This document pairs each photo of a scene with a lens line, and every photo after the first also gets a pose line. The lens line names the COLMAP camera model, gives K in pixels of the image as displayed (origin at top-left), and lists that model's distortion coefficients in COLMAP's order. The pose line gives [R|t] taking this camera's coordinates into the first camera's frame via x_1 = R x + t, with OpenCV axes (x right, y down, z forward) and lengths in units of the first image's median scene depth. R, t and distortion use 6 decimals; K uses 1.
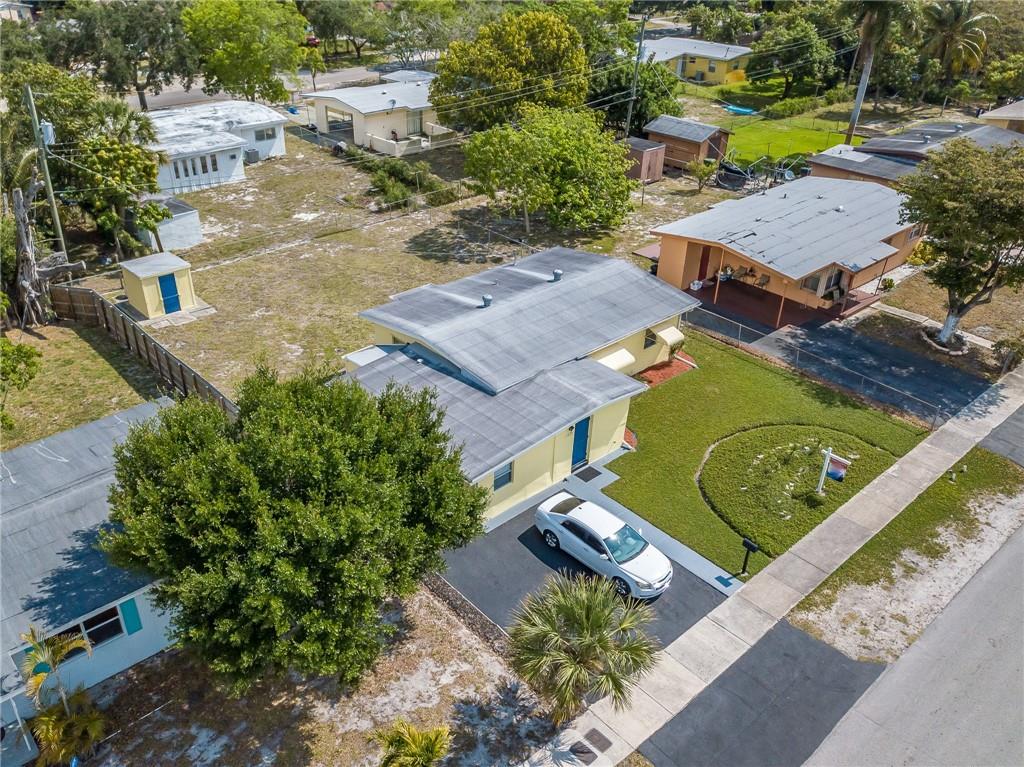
lens RADIAL K [[845.6, 0, 477.5], [0, 845.6, 407.5], [0, 0, 1]] dist [0.013654, -0.001950]
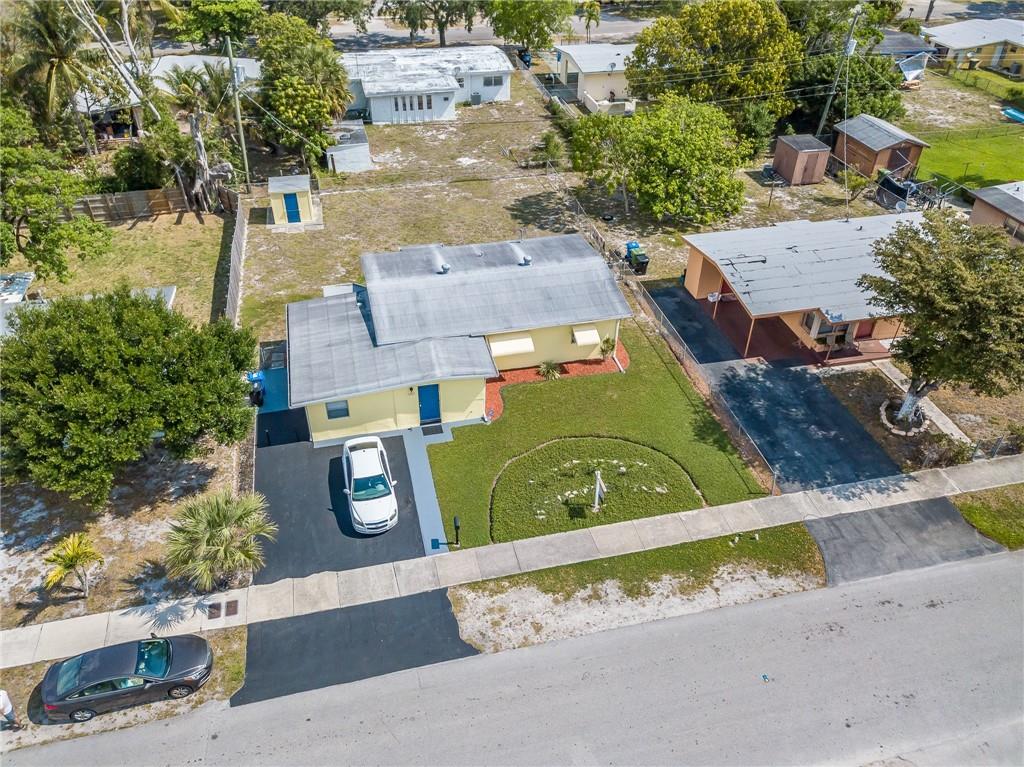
lens RADIAL K [[790.1, 0, 509.8], [0, 790.1, 385.4], [0, 0, 1]] dist [0.012003, 0.000422]
pose [[0.880424, 0.280004, -0.382689, 0.471346], [-0.245533, 0.959622, 0.137254, -0.120483], [0.405669, -0.026879, 0.913625, 0.013410]]
